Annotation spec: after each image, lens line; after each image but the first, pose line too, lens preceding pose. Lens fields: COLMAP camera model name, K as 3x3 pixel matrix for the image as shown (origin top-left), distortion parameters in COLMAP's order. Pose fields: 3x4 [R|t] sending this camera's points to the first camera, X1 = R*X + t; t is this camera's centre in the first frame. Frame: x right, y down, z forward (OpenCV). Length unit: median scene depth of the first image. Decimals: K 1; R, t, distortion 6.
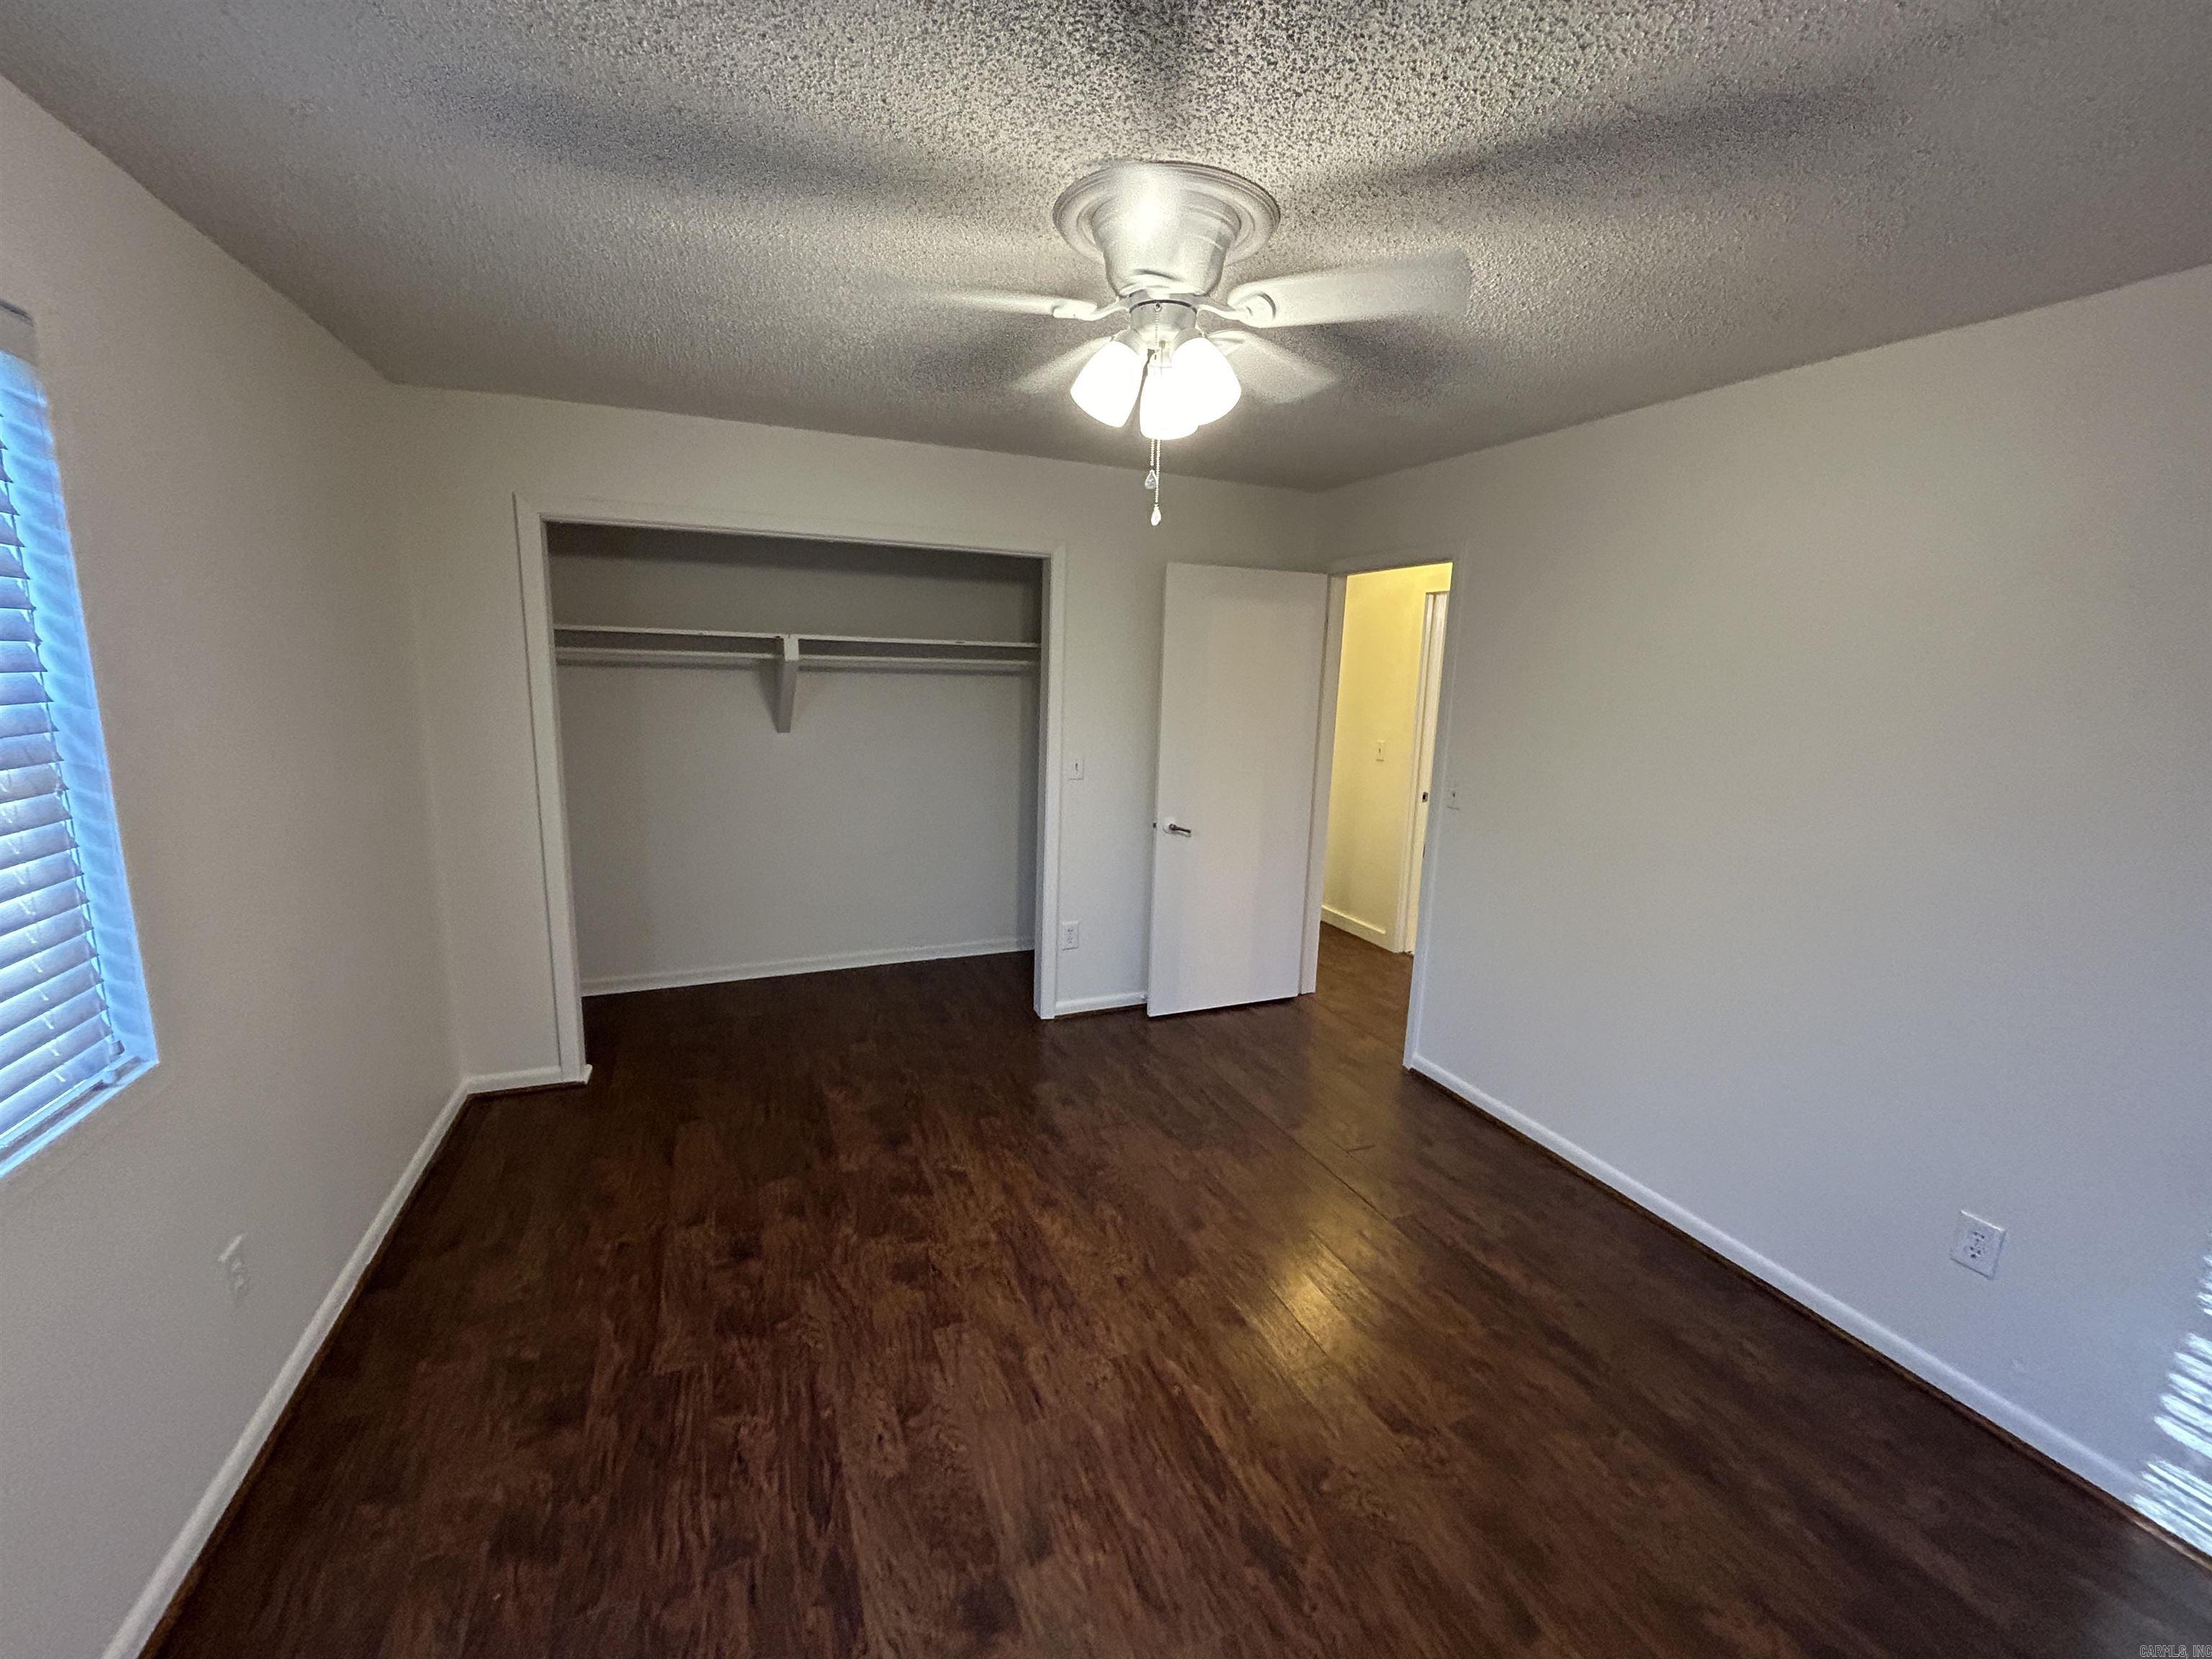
lens RADIAL K [[896.5, 0, 1107.9], [0, 896.5, 826.0], [0, 0, 1]] dist [-0.001271, 0.000934]
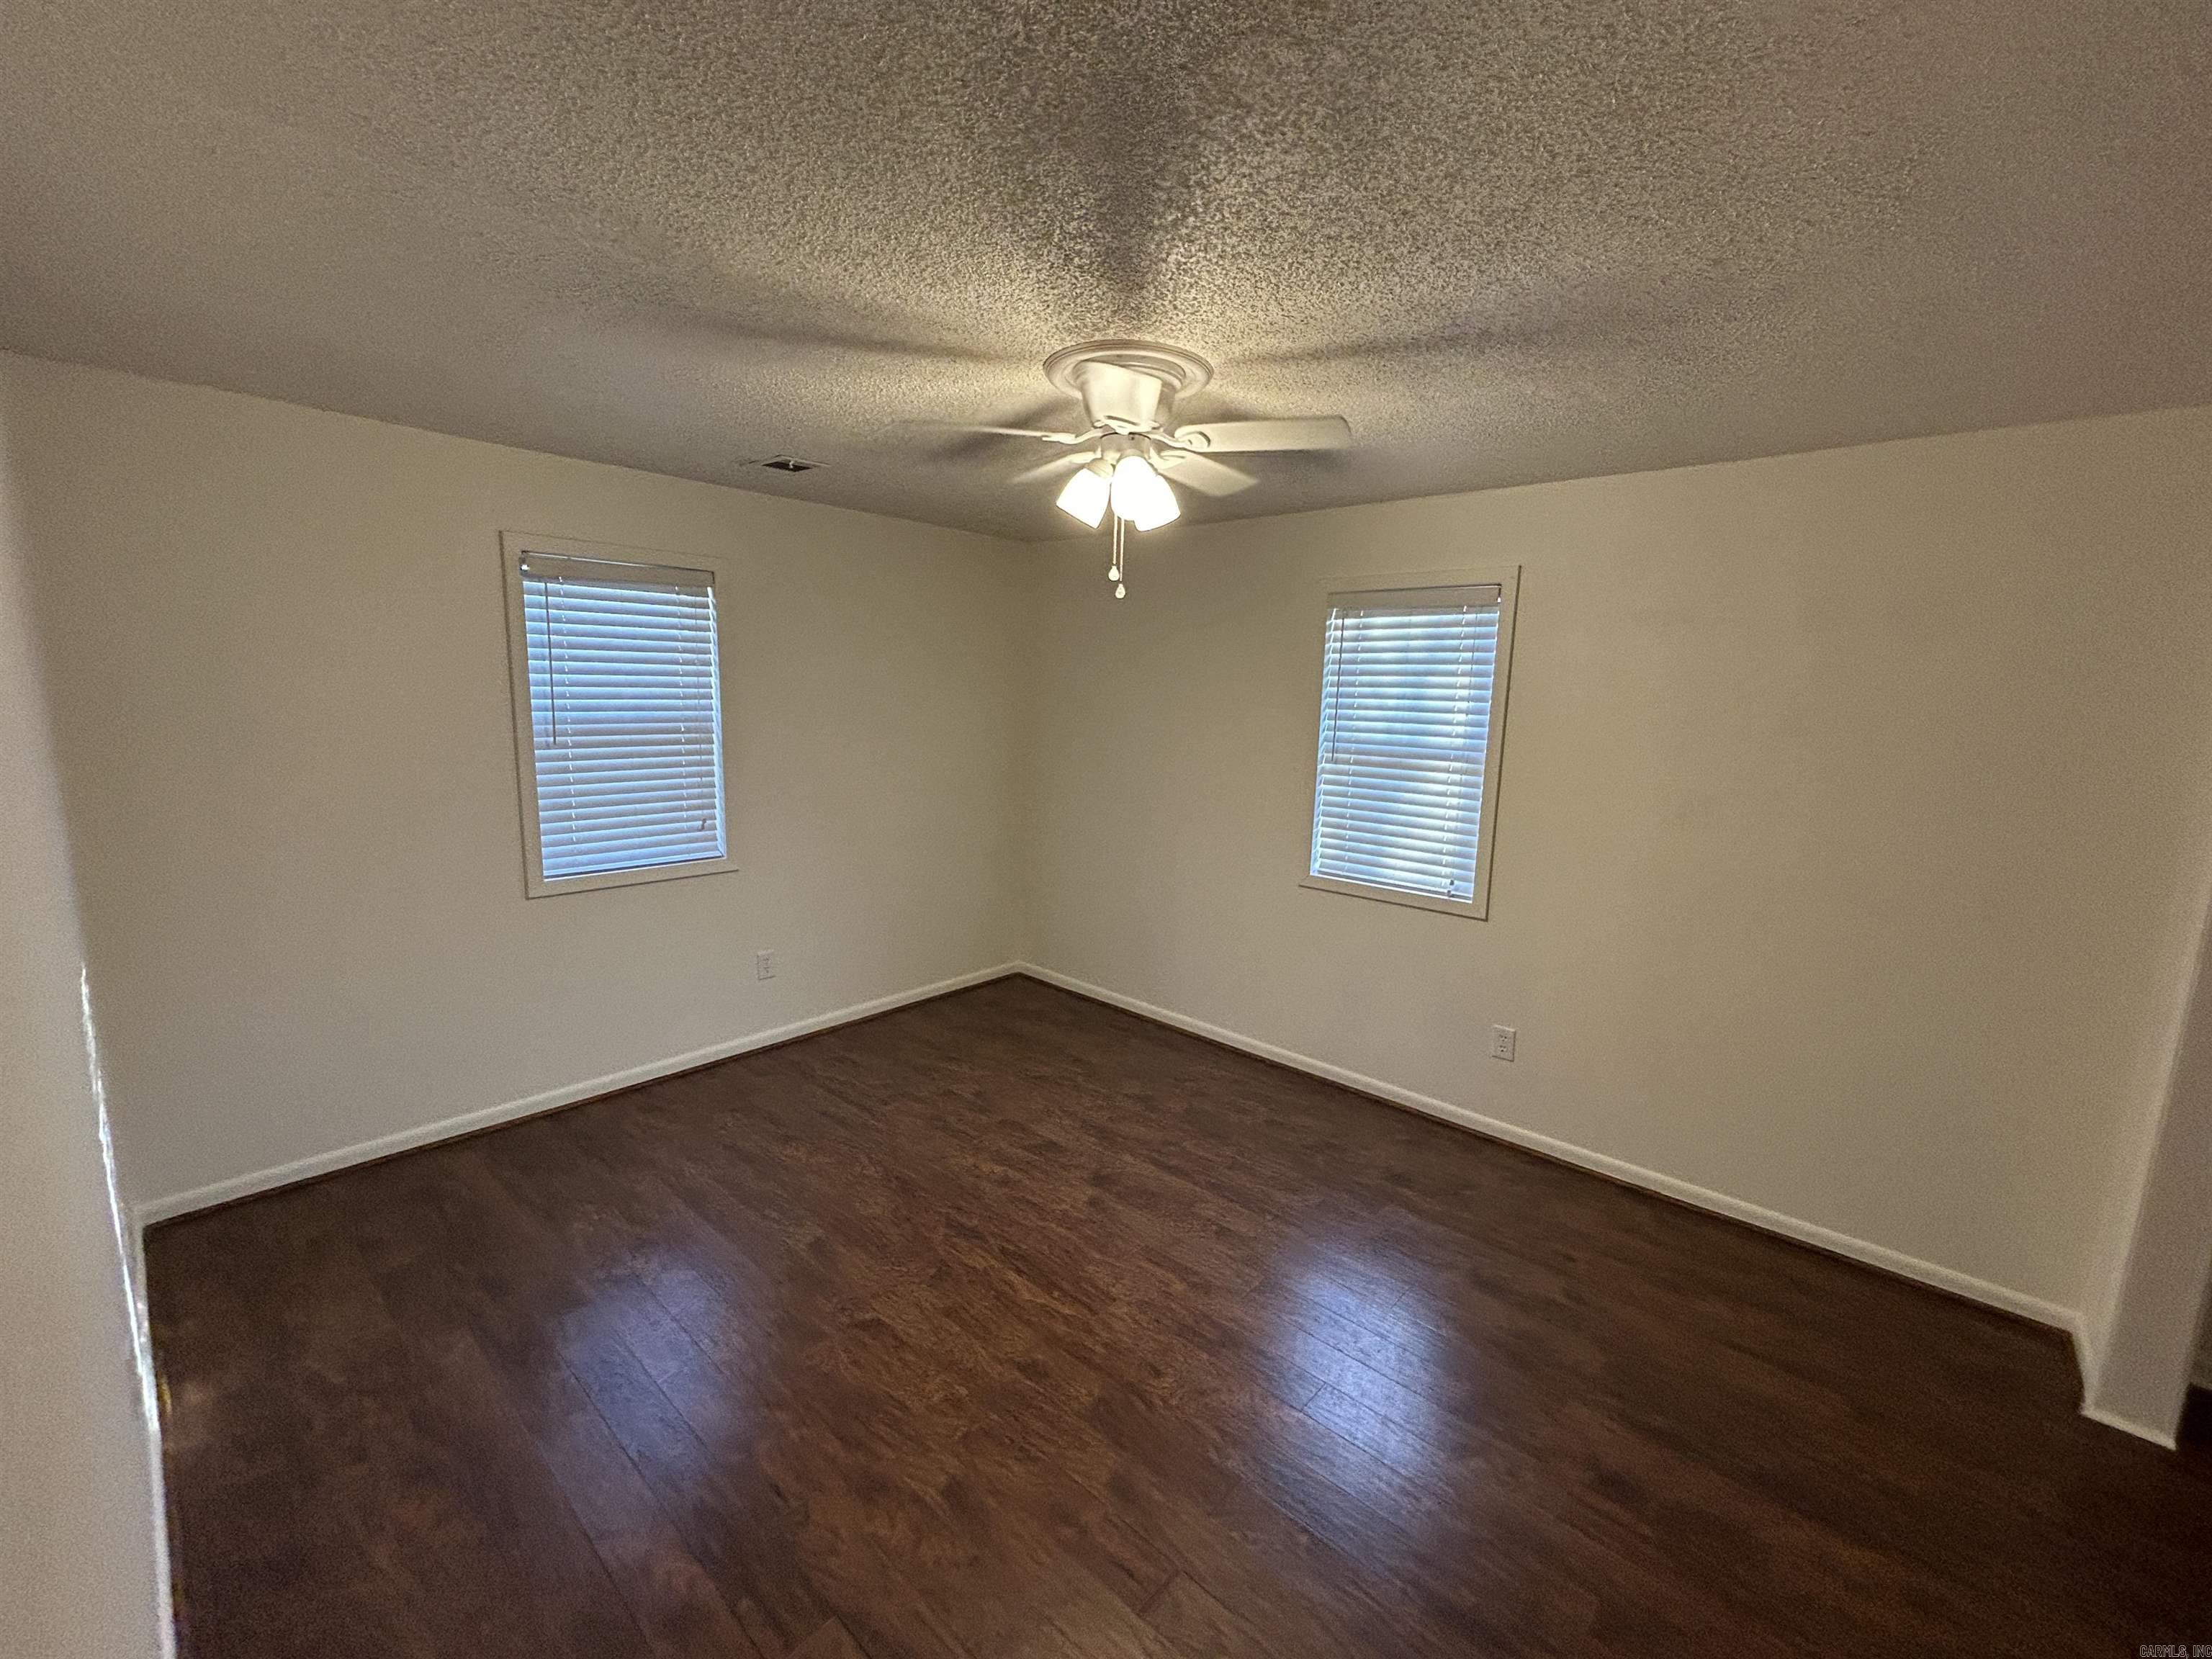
lens RADIAL K [[896.5, 0, 1106.3], [0, 896.5, 821.8], [0, 0, 1]] dist [-0.001271, 0.000934]
pose [[-0.902031, 0.003402, -0.431658, 0.548195], [-0.139631, 0.943911, 0.299226, -0.353842], [0.408464, 0.330184, -0.850962, 1.890572]]
